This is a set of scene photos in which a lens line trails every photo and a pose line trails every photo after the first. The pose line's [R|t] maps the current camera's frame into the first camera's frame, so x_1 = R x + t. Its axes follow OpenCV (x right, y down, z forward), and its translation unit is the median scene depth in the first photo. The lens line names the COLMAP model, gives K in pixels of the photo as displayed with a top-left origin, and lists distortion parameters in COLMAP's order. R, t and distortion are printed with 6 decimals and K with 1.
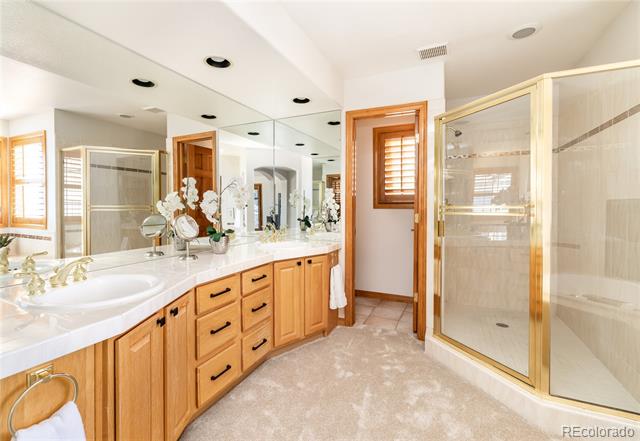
lens RADIAL K [[292.9, 0, 319.3], [0, 292.9, 209.2], [0, 0, 1]] dist [0.000261, 0.000022]
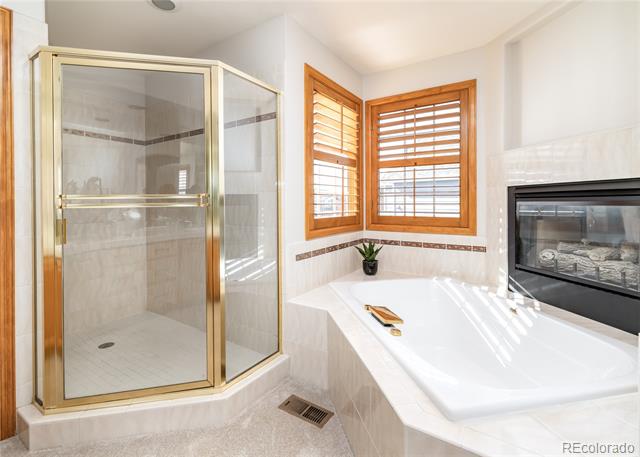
lens RADIAL K [[299.1, 0, 319.7], [0, 299.1, 204.5], [0, 0, 1]] dist [-0.002349, -0.000593]
pose [[0.165086, -0.009422, 0.986234, -0.158210], [0.014318, 0.999872, 0.007155, 0.015283], [-0.986175, 0.012940, 0.165200, 0.479394]]
